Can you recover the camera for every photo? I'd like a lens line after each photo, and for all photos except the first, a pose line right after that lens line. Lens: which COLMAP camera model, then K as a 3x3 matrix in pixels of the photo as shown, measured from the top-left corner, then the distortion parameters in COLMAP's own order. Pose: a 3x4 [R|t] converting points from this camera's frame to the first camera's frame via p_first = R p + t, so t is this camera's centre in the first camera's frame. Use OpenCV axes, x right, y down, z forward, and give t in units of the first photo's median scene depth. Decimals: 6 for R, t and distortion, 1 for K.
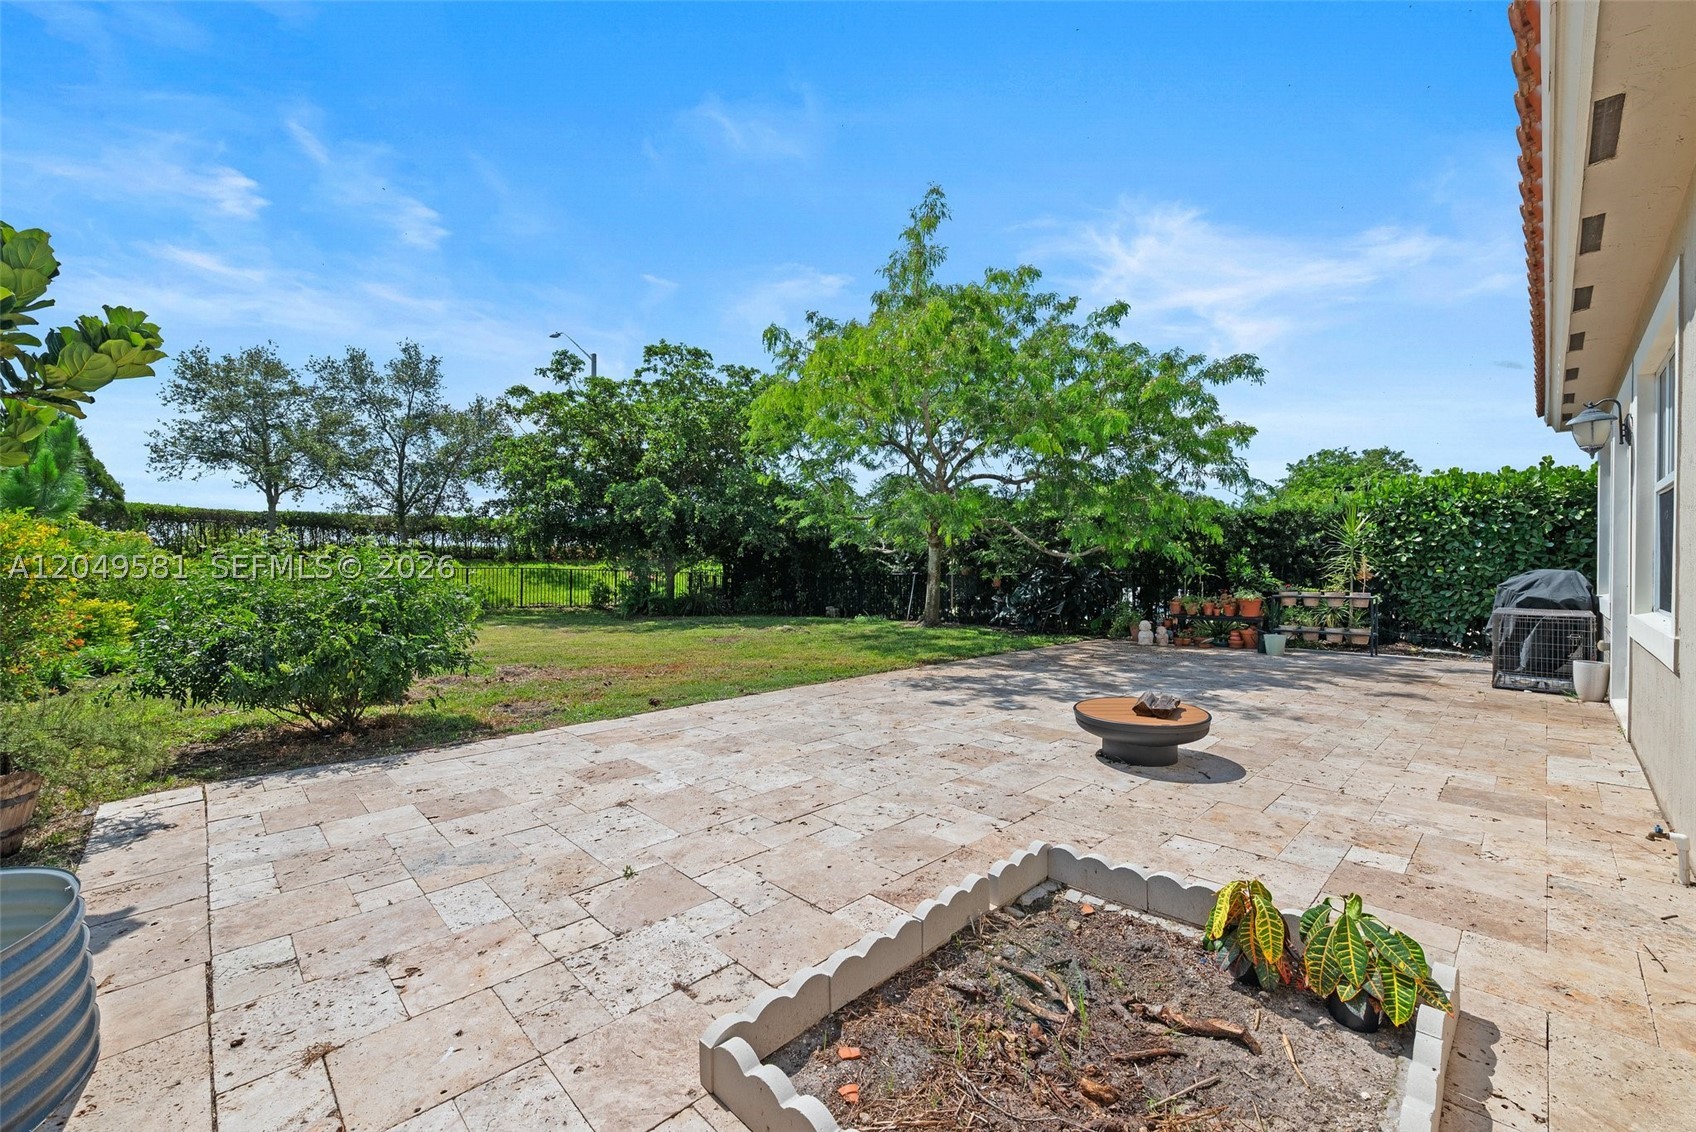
lens RADIAL K [[682.2, 0, 850.8], [0, 682.2, 579.6], [0, 0, 1]] dist [0.000374, -0.002838]
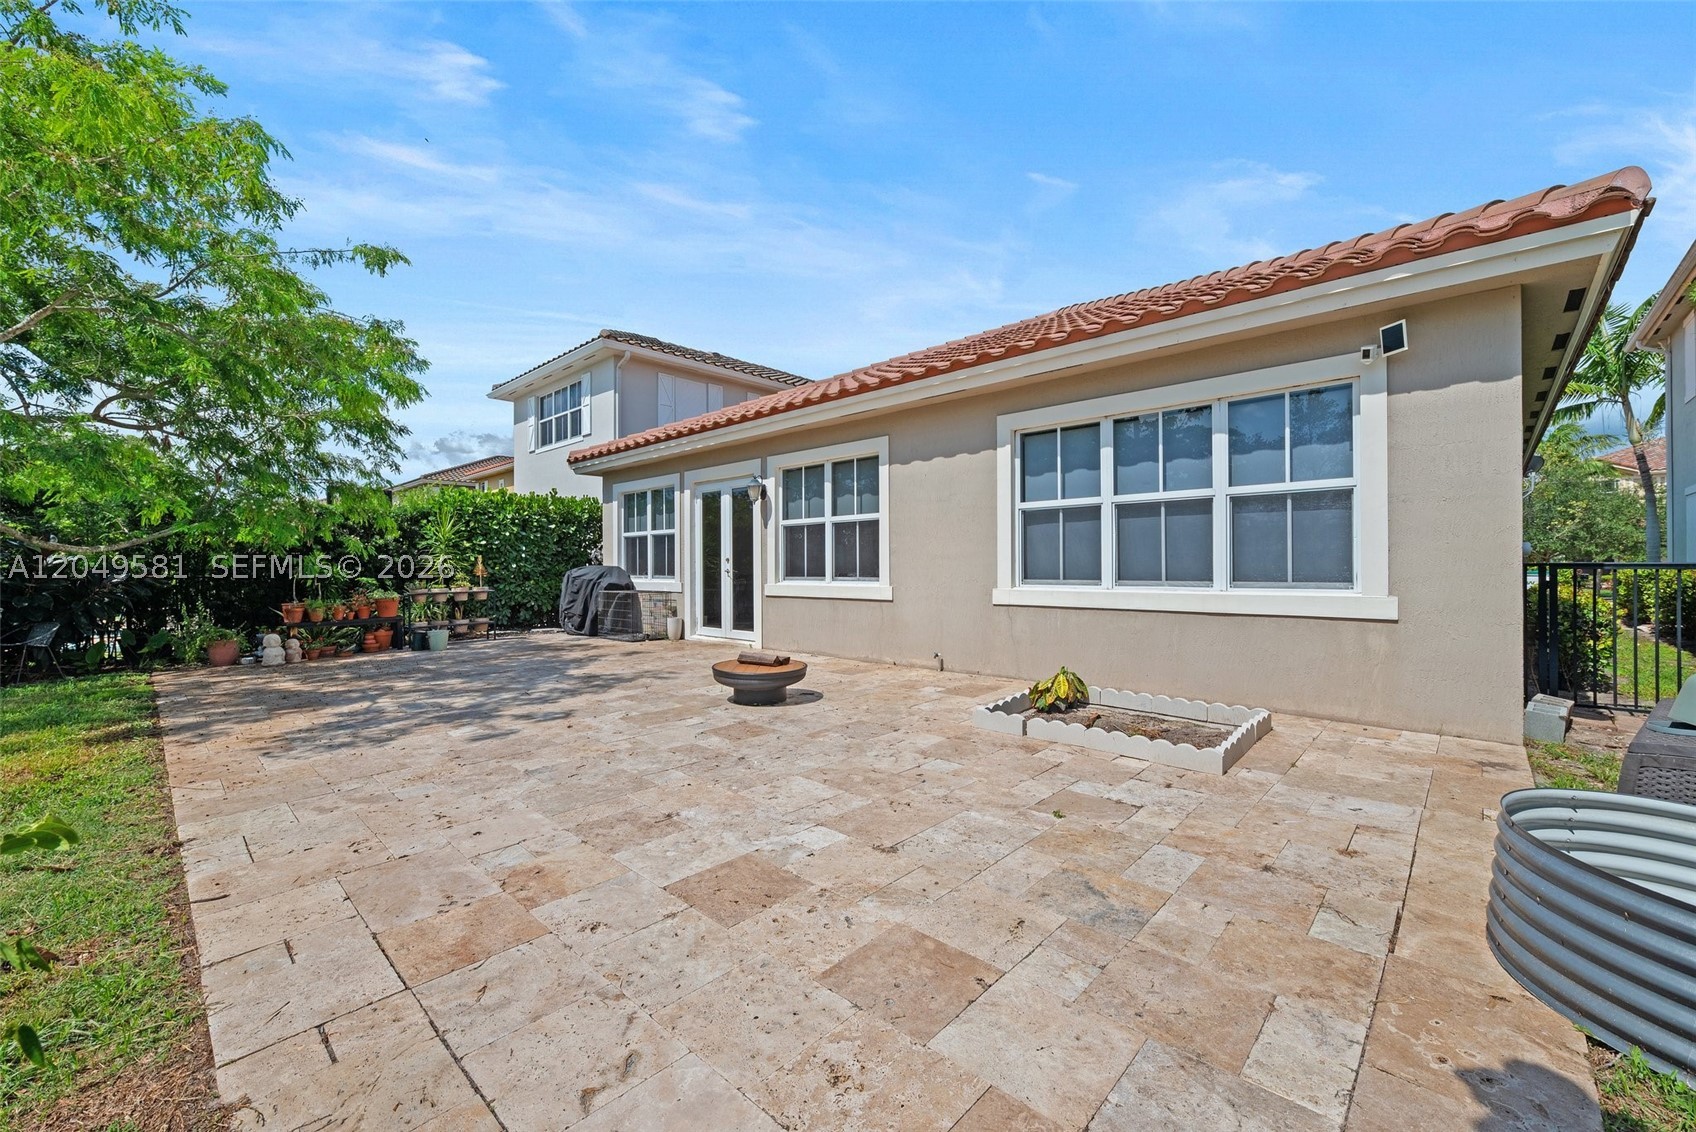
lens RADIAL K [[682.2, 0, 849.7], [0, 682.2, 554.1], [0, 0, 1]] dist [0.000374, -0.002838]
pose [[-0.051994, 0.016948, 0.998504, -1.012667], [0.029020, 0.999459, -0.015453, -0.000901], [-0.998226, 0.028173, -0.052458, 0.970704]]
